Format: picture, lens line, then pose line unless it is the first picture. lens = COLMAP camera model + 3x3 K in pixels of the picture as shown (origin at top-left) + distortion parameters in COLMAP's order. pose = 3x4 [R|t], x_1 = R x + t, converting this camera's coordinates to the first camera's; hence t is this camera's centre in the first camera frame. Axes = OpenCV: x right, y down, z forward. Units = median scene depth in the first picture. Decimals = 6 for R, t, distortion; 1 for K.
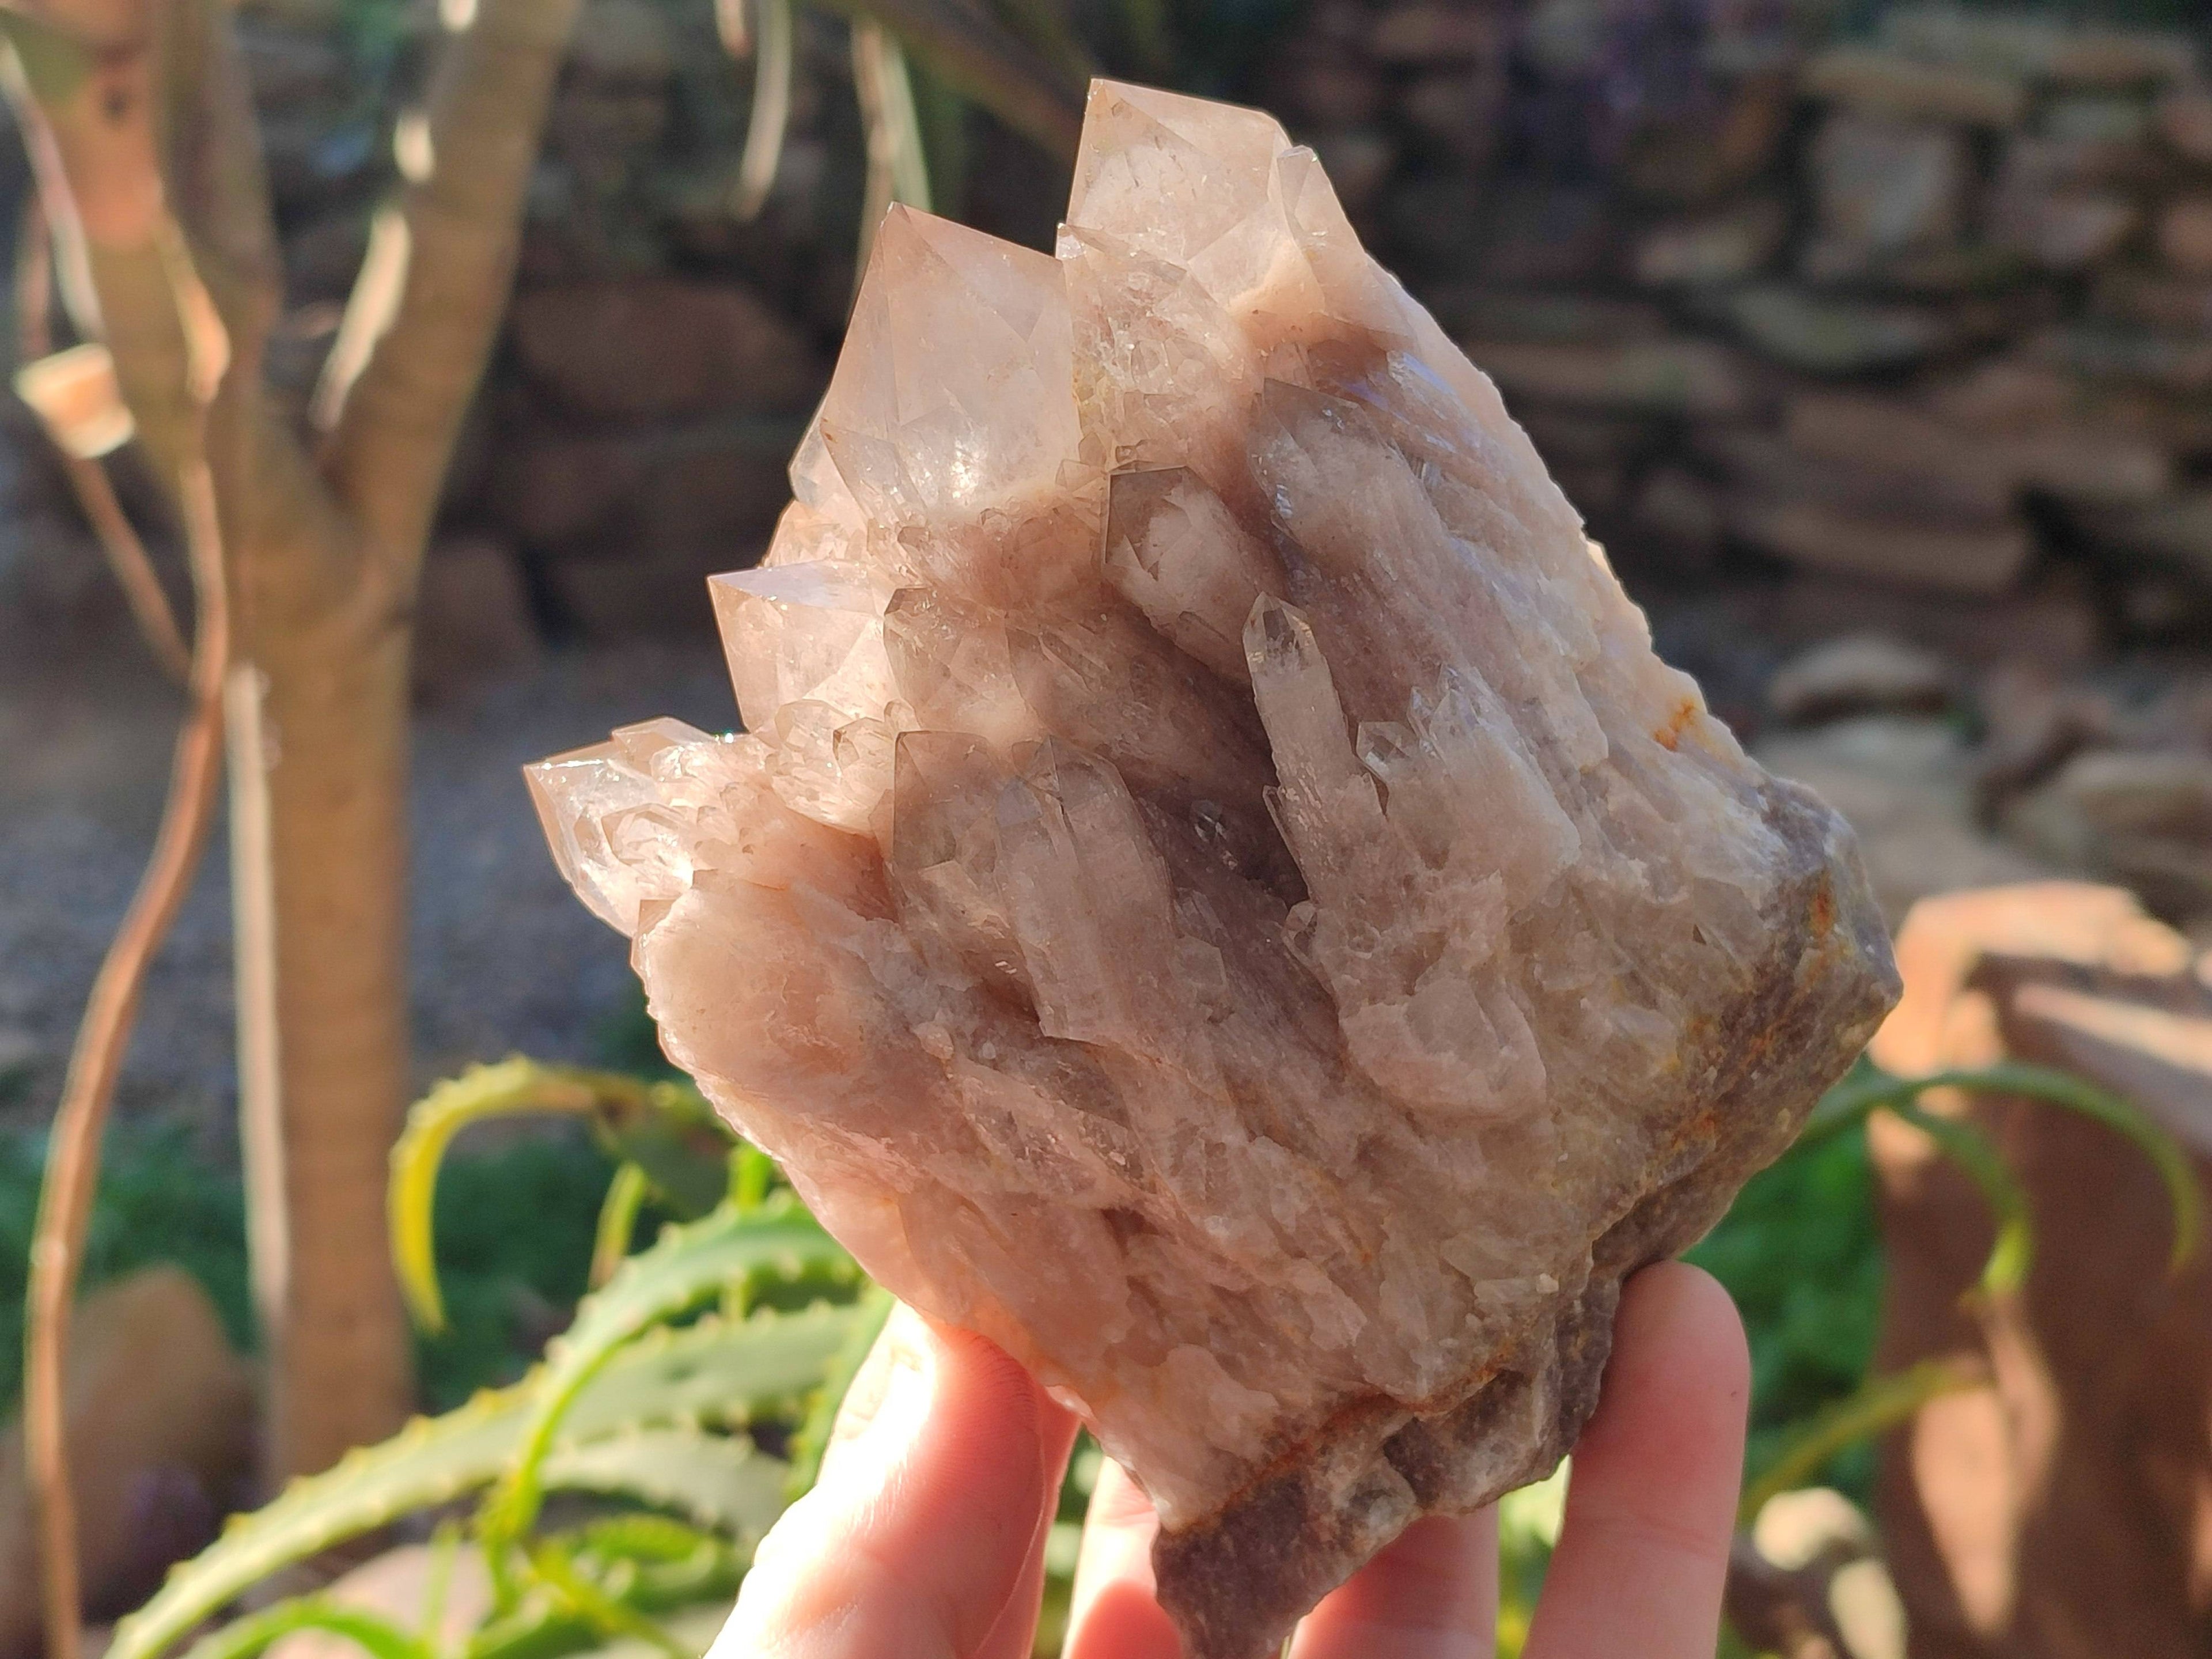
lens RADIAL K [[3224.1, 0, 1106.0], [0, 3224.1, 829.5], [0, 0, 1]] dist [0.351521, -1.950268]
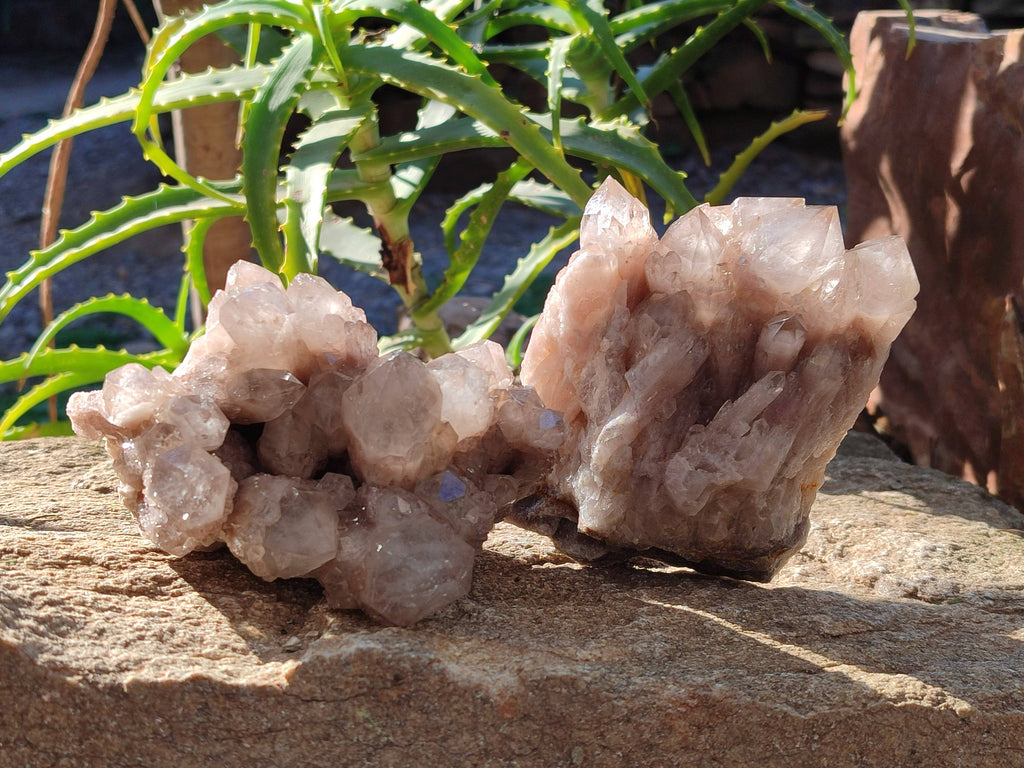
lens RADIAL K [[1492.5, 0, 512.0], [0, 1492.5, 384.0], [0, 0, 1]] dist [0.351521, -1.950268]
pose [[0.516545, 0.845401, 0.135939, -0.271303], [-0.854719, 0.499556, 0.141064, -0.045357], [0.051347, -0.189056, 0.980623, -0.455324]]
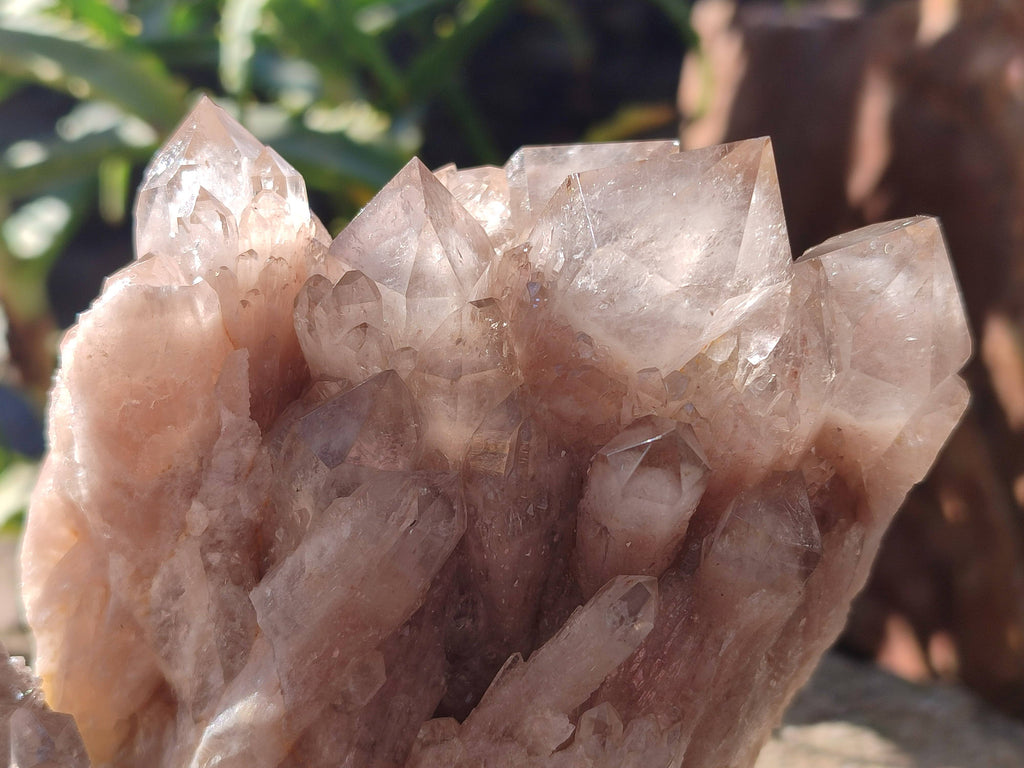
lens RADIAL K [[1492.5, 0, 512.0], [0, 1492.5, 384.0], [0, 0, 1]] dist [0.351521, -1.950268]
pose [[0.533870, 0.834171, 0.138355, -0.112871], [-0.843292, 0.537253, 0.014799, -0.072359], [-0.061986, -0.124574, 0.990272, 0.440957]]
